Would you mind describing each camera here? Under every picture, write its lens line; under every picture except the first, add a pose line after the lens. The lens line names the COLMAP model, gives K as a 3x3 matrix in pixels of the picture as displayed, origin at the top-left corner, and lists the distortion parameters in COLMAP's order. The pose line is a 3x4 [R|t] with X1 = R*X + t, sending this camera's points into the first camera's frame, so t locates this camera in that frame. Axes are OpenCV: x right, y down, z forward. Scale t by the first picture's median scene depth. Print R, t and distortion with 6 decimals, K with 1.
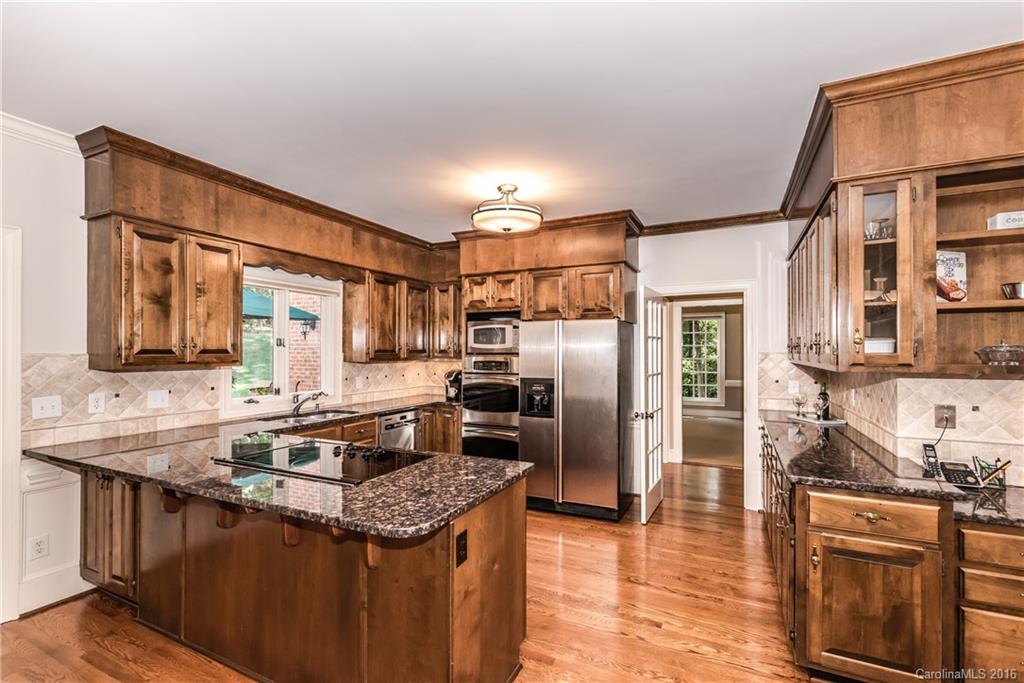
lens RADIAL K [[449.6, 0, 529.6], [0, 449.6, 348.7], [0, 0, 1]] dist [0.002062, -0.001569]
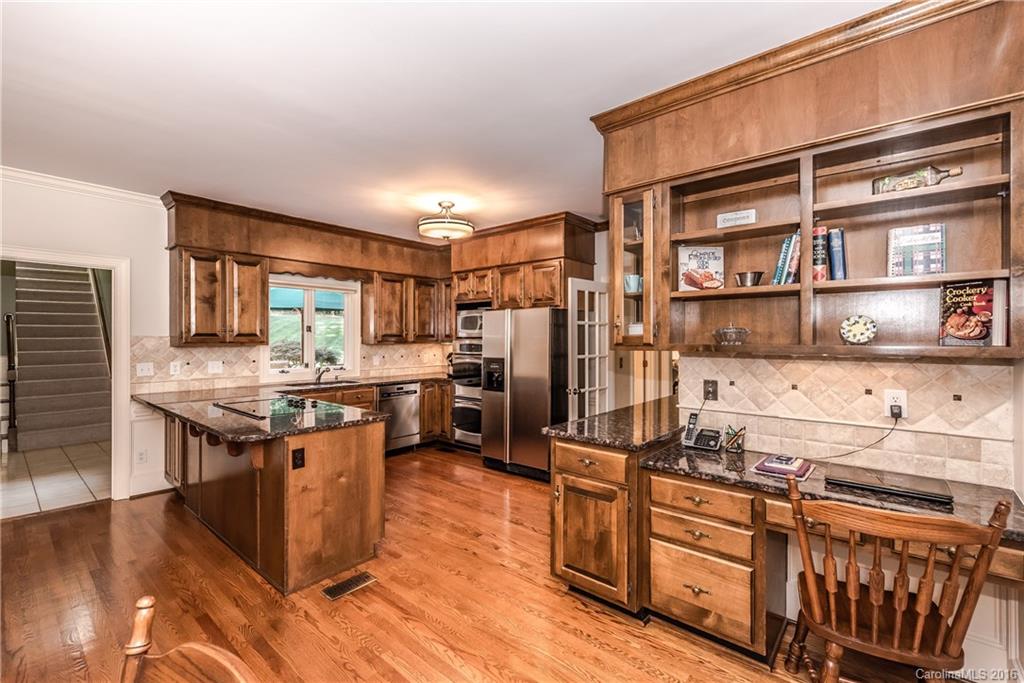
lens RADIAL K [[449.6, 0, 529.2], [0, 449.6, 338.3], [0, 0, 1]] dist [0.002062, -0.001569]
pose [[0.966711, 0.001725, -0.255865, 0.600461], [-0.000458, 0.999987, 0.005008, 0.010239], [0.255870, -0.004724, 0.966700, -0.178514]]
